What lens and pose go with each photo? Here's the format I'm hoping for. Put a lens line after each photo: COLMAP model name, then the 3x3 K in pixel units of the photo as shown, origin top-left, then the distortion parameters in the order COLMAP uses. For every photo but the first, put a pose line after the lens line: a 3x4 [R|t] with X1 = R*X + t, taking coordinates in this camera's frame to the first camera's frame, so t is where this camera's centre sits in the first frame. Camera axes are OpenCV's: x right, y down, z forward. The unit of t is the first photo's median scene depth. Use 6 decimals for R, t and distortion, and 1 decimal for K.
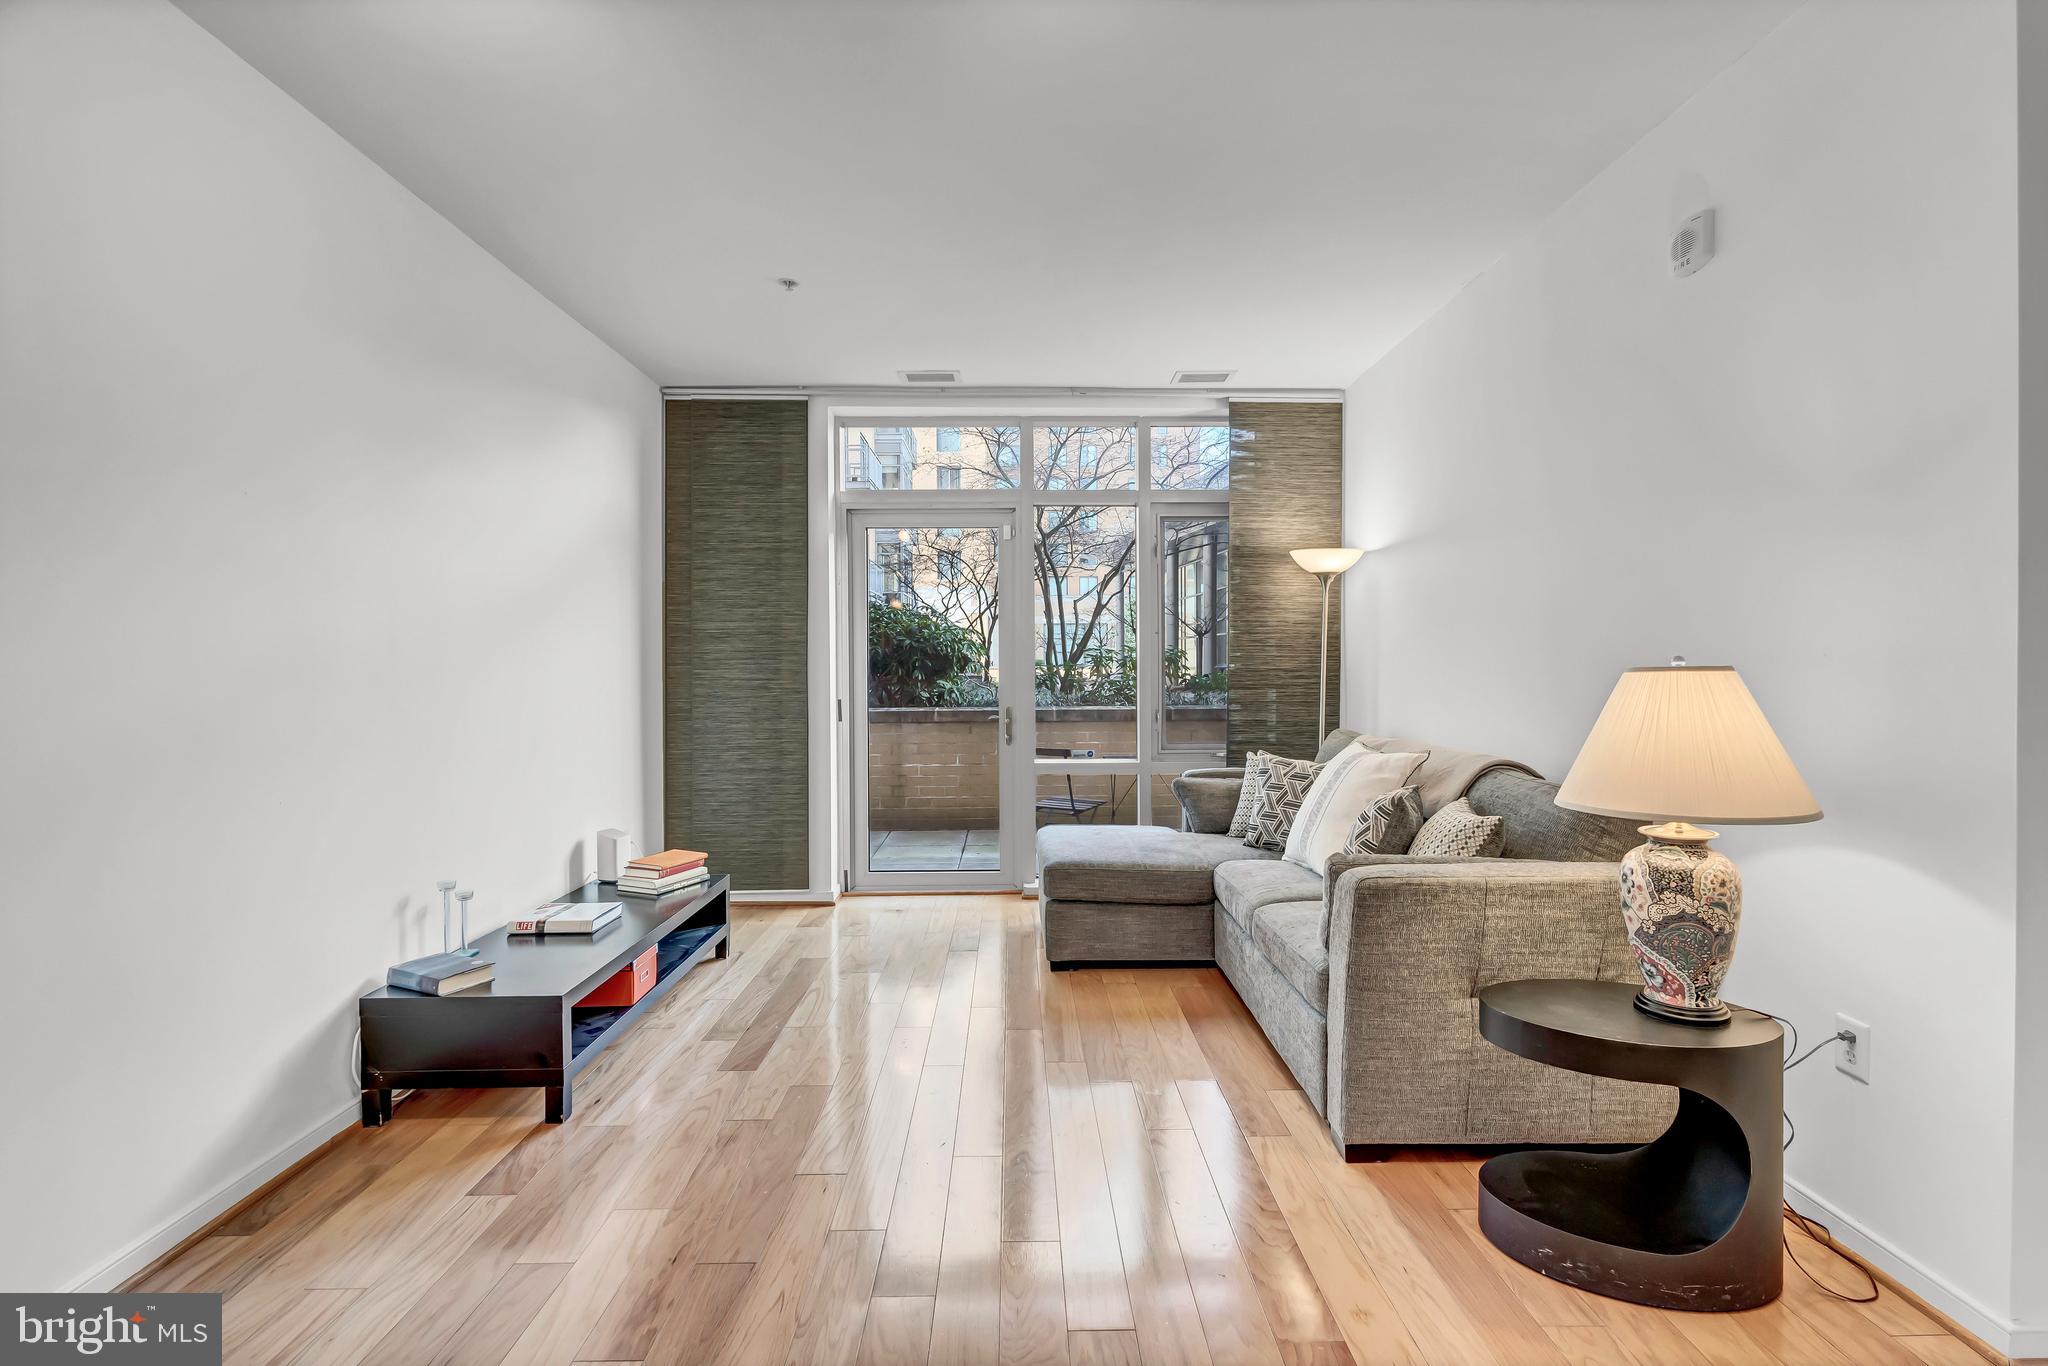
lens RADIAL K [[924.0, 0, 1022.5], [0, 924.0, 669.7], [0, 0, 1]] dist [-0.002127, -0.000271]
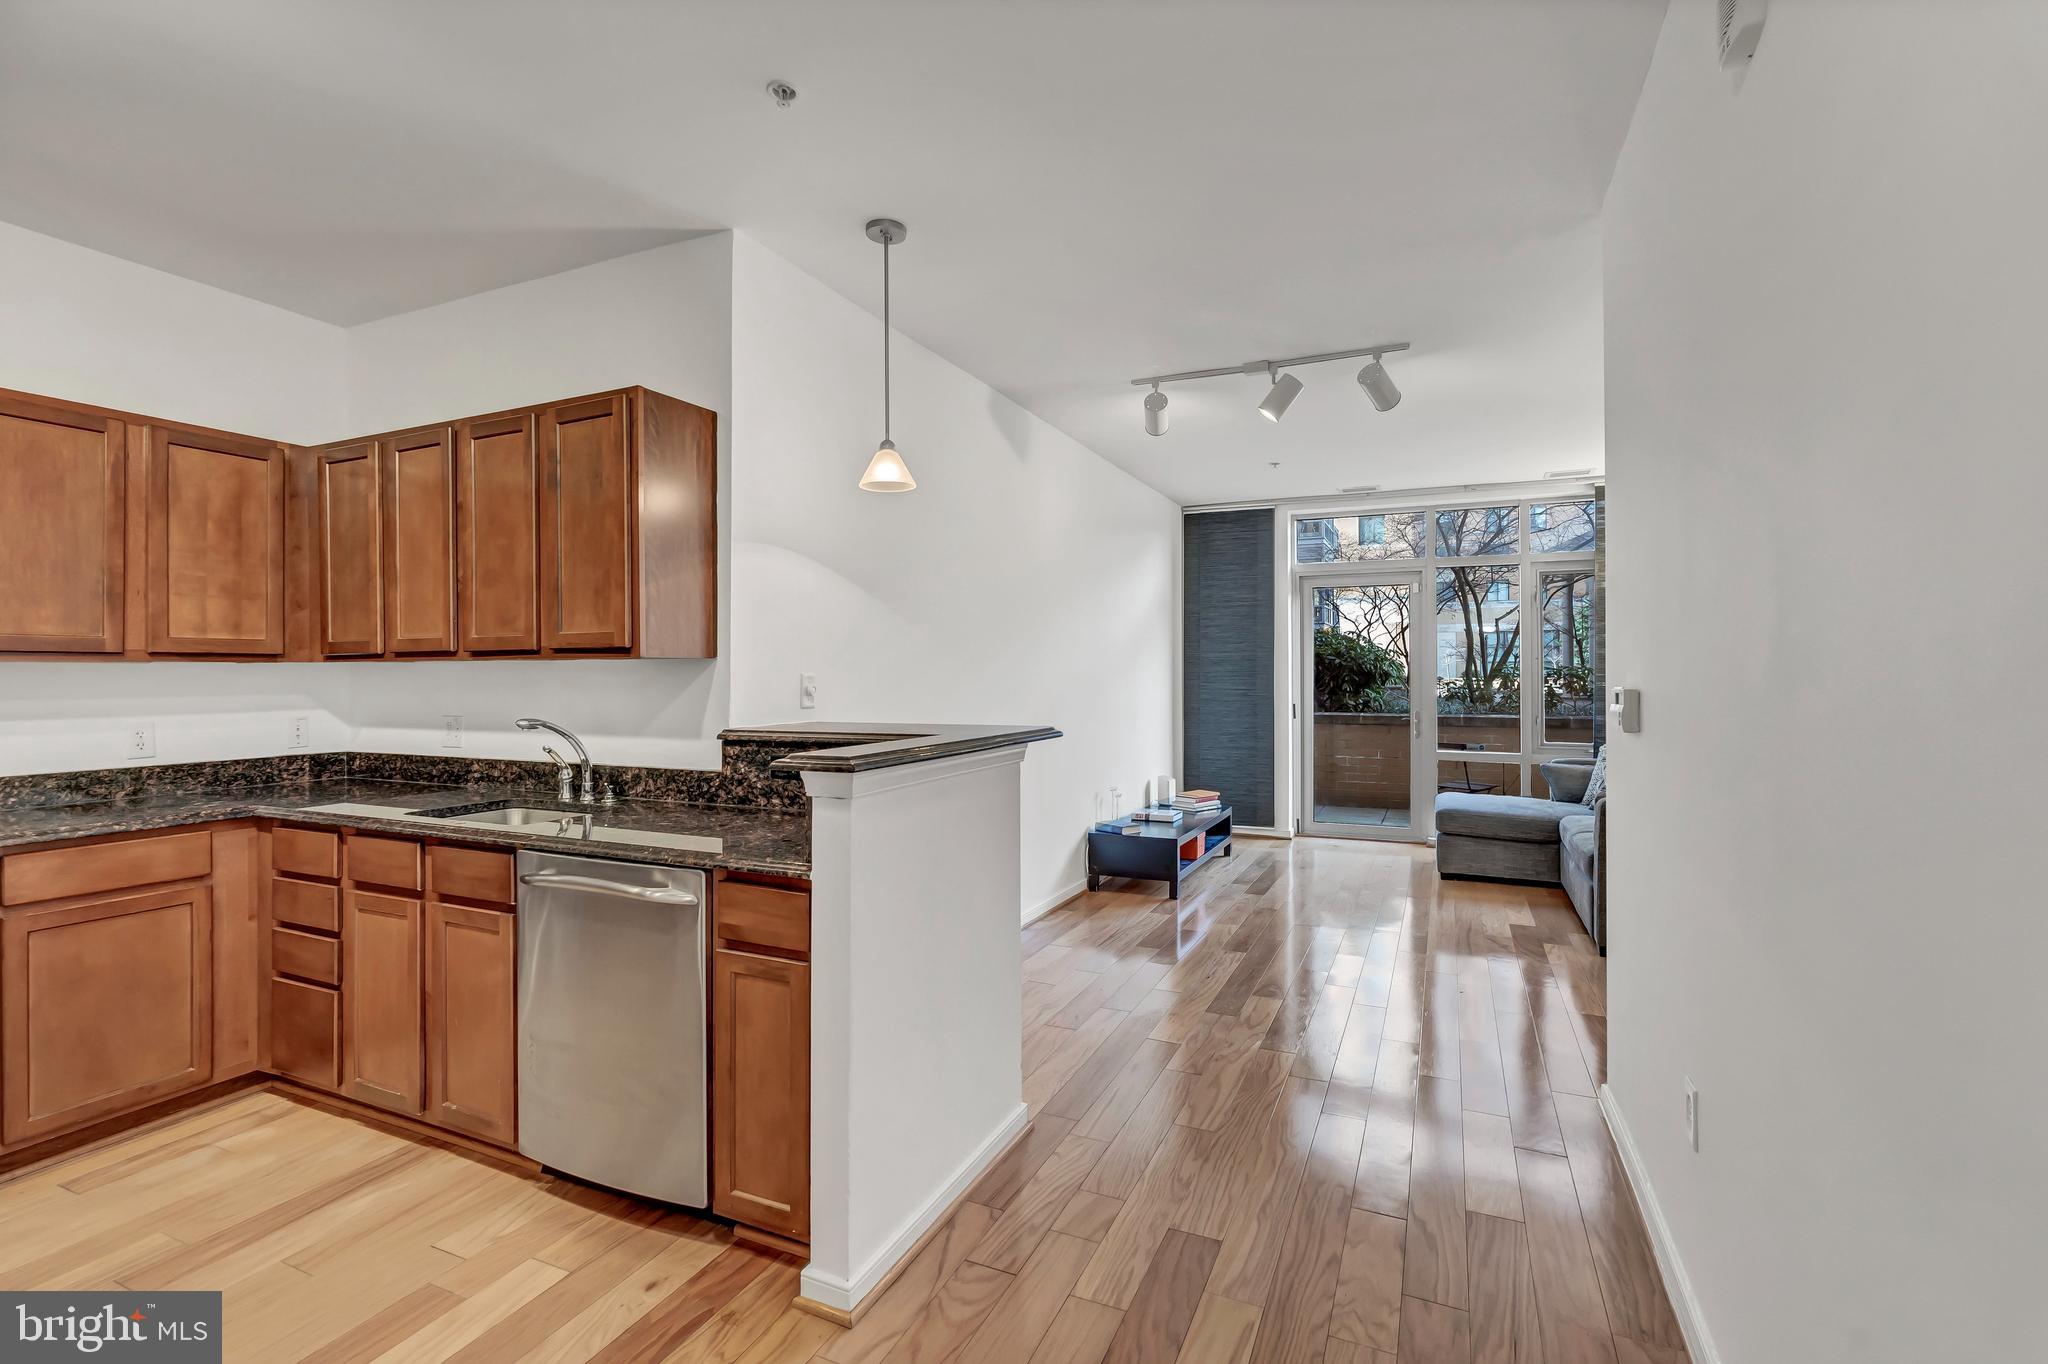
lens RADIAL K [[924.0, 0, 1028.1], [0, 924.0, 668.0], [0, 0, 1]] dist [-0.002127, -0.000271]
pose [[0.906909, 0.002173, -0.421321, 0.047438], [-0.007291, 0.999918, -0.010537, -0.007880], [0.421264, 0.012628, 0.906850, -0.627579]]
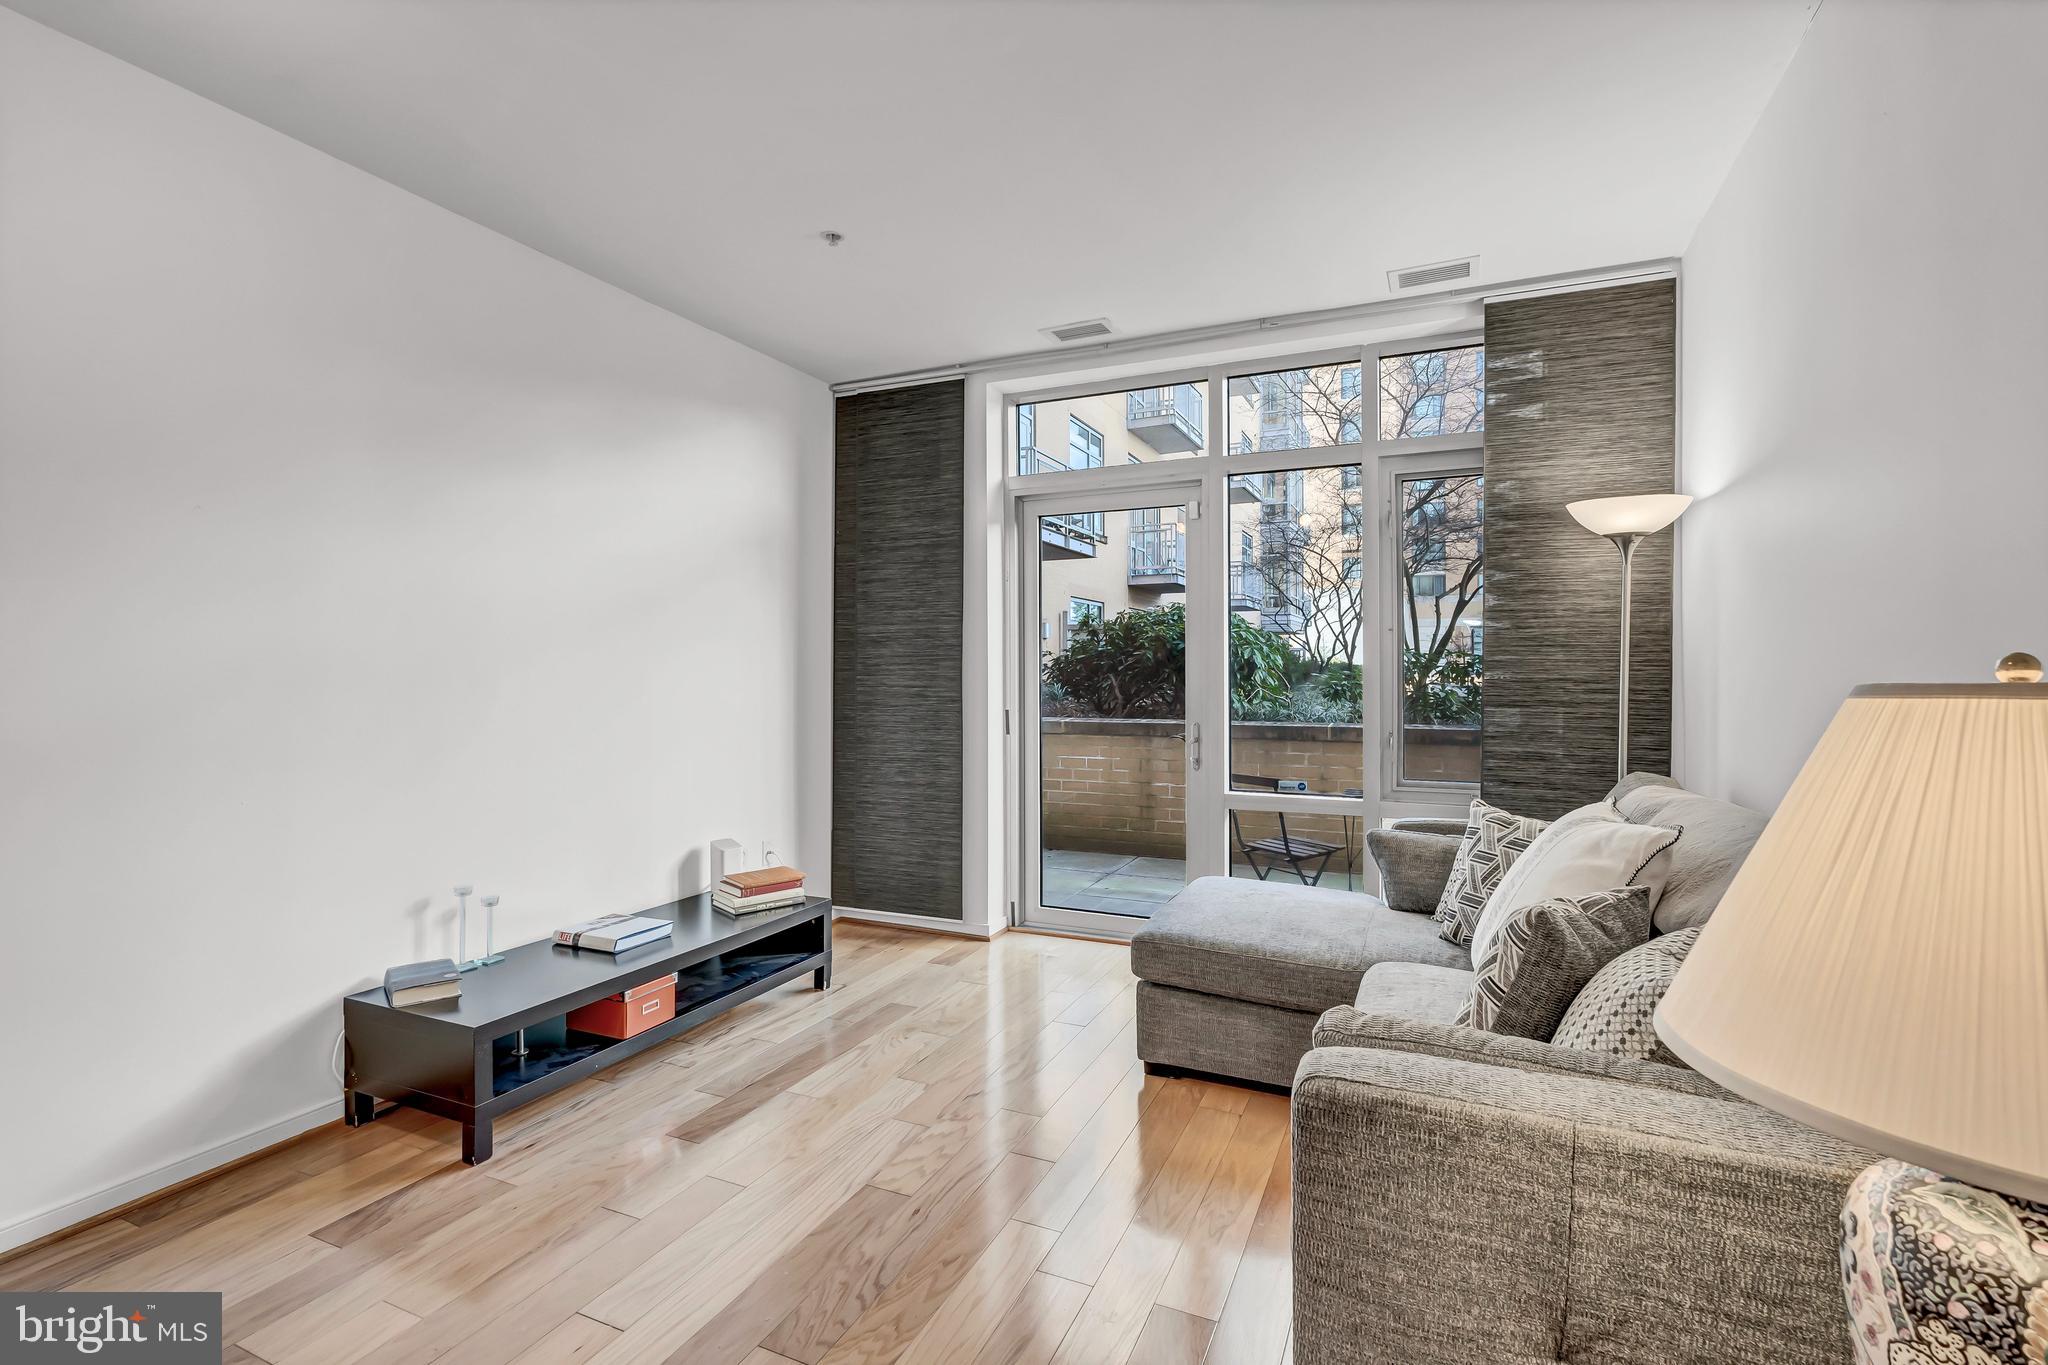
lens RADIAL K [[924.0, 0, 1025.7], [0, 924.0, 666.1], [0, 0, 1]] dist [-0.002127, -0.000271]
pose [[0.905200, 0.000846, -0.424985, 0.232160], [-0.005310, 0.999942, -0.009319, -0.002147], [0.424952, 0.010692, 0.905153, 0.232108]]
